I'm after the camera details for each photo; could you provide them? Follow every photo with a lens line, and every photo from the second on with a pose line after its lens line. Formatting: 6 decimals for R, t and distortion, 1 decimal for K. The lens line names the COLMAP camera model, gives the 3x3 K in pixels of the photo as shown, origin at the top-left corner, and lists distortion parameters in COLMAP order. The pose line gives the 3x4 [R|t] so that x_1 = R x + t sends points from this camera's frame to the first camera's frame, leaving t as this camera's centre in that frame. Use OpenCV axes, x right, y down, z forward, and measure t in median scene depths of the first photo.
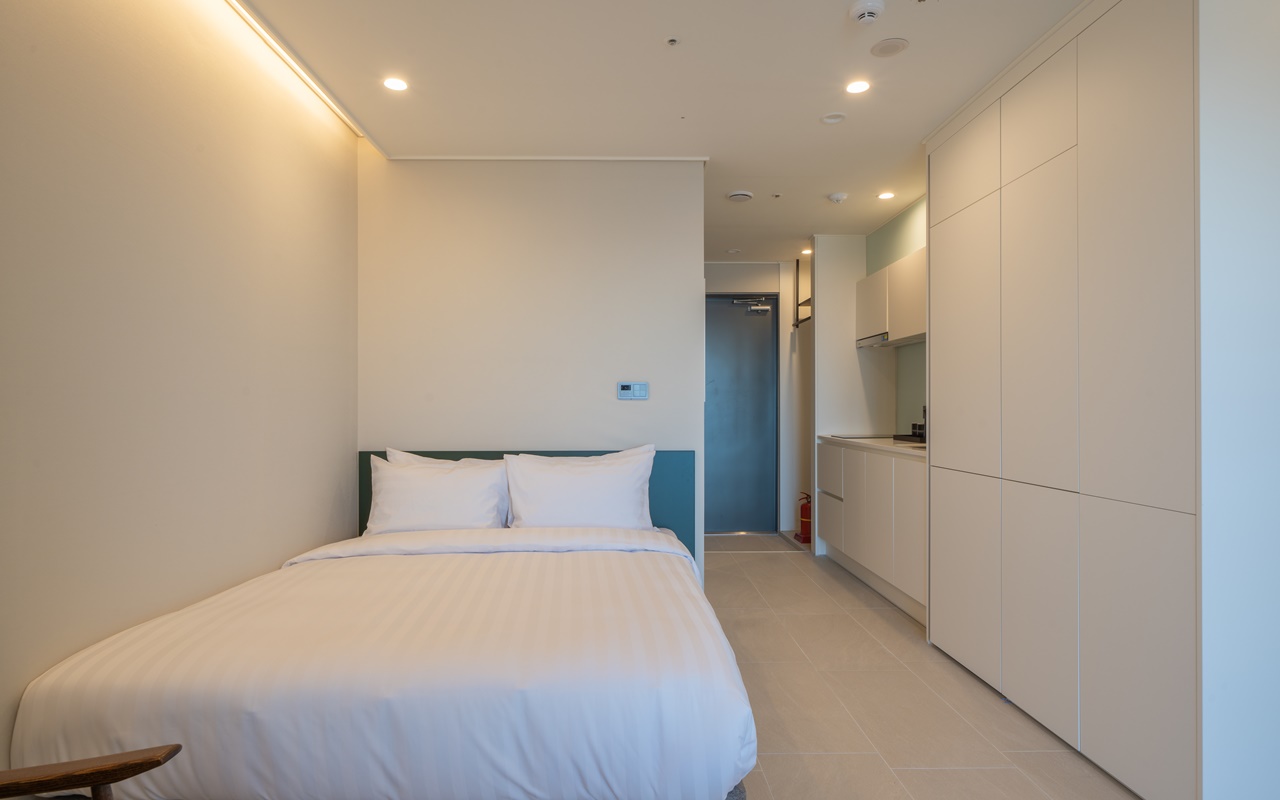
lens RADIAL K [[696.1, 0, 640.0], [0, 696.1, 400.0], [0, 0, 1]] dist [0.003141, 0.001300]
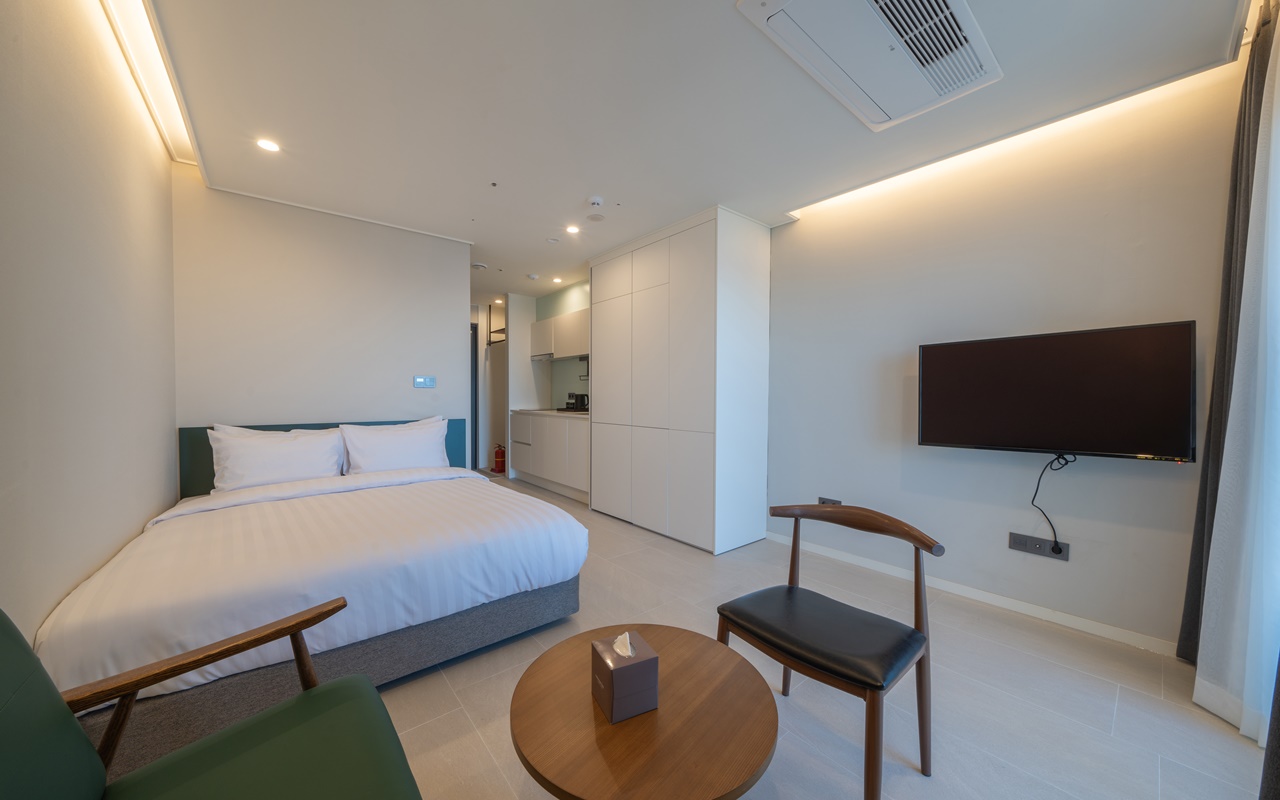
lens RADIAL K [[432.1, 0, 640.0], [0, 432.1, 400.0], [0, 0, 1]] dist [-0.000602, -0.000022]
pose [[0.783317, -0.003806, 0.621610, -0.248166], [-0.010554, 0.999756, 0.019421, 0.003535], [-0.621532, -0.021773, 0.783086, -0.068001]]
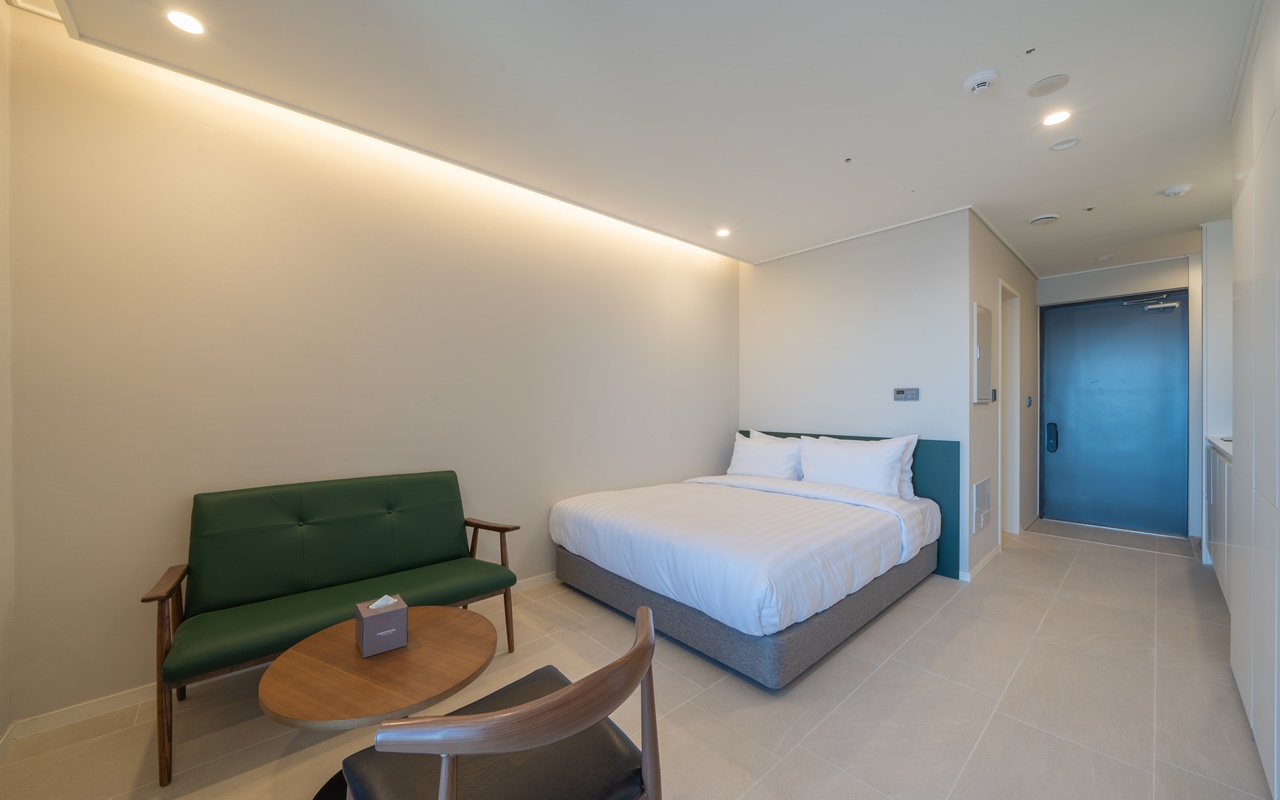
lens RADIAL K [[474.6, 0, 643.4], [0, 474.6, 401.9], [0, 0, 1]] dist [-0.006598, -0.000038]
pose [[0.648443, -0.003570, -0.761255, 0.379521], [0.007067, 0.999974, 0.001330, -0.003726], [0.761230, -0.006242, 0.648451, 0.010928]]
